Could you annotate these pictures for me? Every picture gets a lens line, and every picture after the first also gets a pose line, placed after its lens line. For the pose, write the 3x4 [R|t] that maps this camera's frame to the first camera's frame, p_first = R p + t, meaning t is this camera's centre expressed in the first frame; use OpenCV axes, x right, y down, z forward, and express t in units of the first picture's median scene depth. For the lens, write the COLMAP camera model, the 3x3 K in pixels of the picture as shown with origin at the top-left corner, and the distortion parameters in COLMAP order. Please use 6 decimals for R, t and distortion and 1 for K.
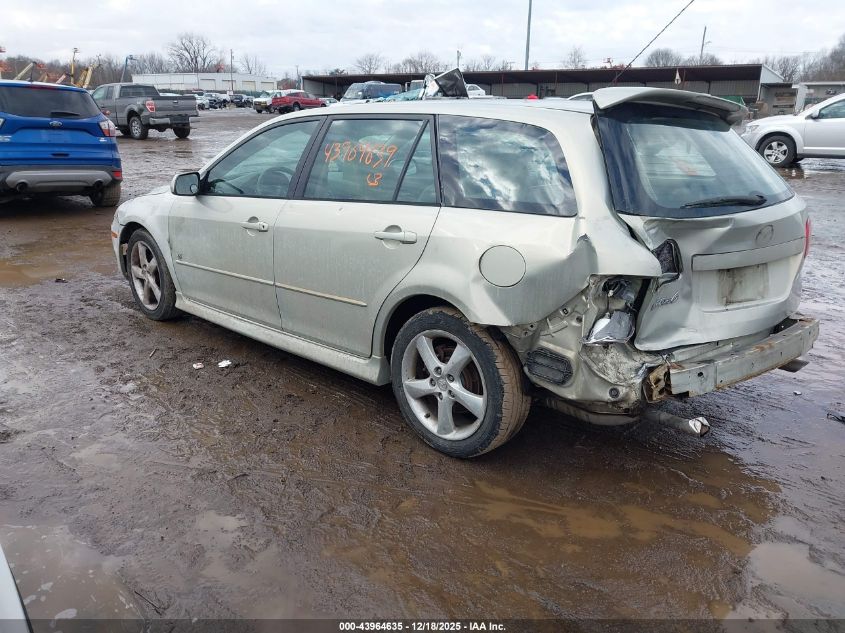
lens RADIAL K [[643.7, 0, 422.5], [0, 643.7, 316.5], [0, 0, 1]] dist [0.035093, -0.042138]
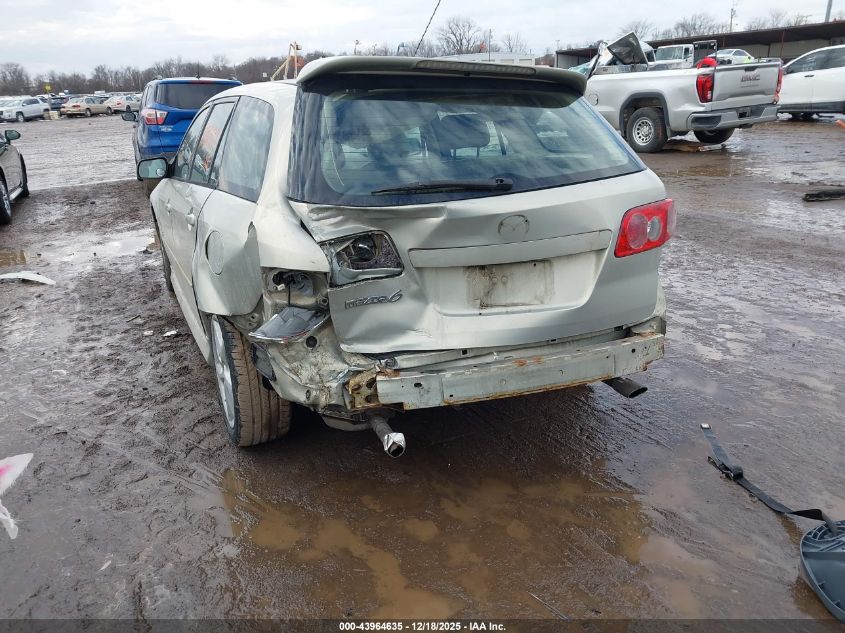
lens RADIAL K [[643.7, 0, 422.5], [0, 643.7, 316.5], [0, 0, 1]] dist [0.035093, -0.042138]
pose [[0.935006, 0.069225, -0.347810, 0.728625], [-0.057765, 0.997394, 0.043227, -0.041432], [0.349896, -0.020326, 0.936568, 0.184248]]
